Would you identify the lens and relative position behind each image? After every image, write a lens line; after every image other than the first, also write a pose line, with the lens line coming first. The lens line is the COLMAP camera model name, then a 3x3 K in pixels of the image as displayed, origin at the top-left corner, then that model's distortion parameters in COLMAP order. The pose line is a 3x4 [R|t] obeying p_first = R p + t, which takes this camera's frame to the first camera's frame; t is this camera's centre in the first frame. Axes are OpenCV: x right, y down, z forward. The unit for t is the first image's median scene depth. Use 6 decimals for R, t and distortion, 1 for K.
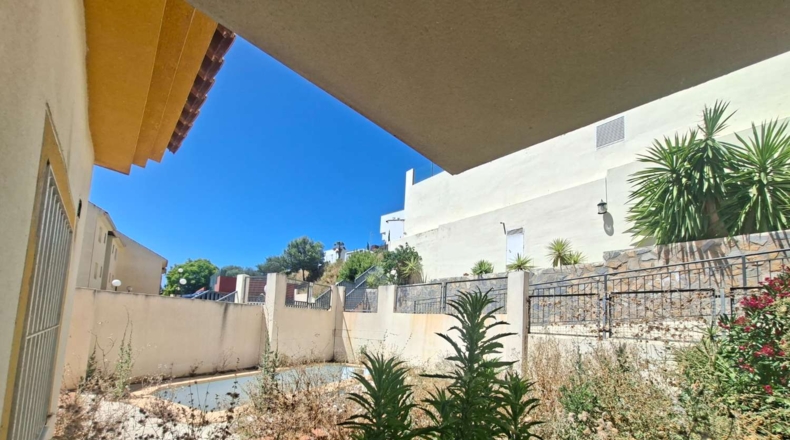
lens RADIAL K [[308.1, 0, 395.7], [0, 308.1, 296.6], [0, 0, 1]] dist [0.001920, 0.000508]
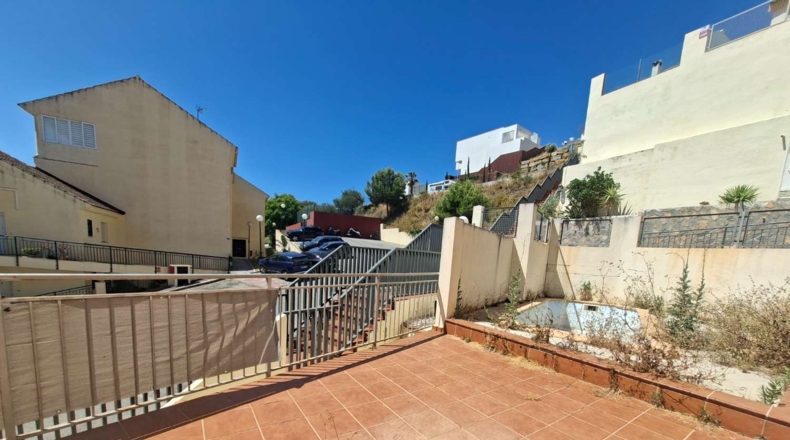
lens RADIAL K [[308.1, 0, 395.7], [0, 308.1, 296.6], [0, 0, 1]] dist [0.001920, 0.000508]
pose [[0.986888, 0.033863, -0.157812, -0.470020], [-0.000833, 0.978799, 0.204820, 0.006943], [0.161402, -0.202003, 0.965994, -0.030184]]
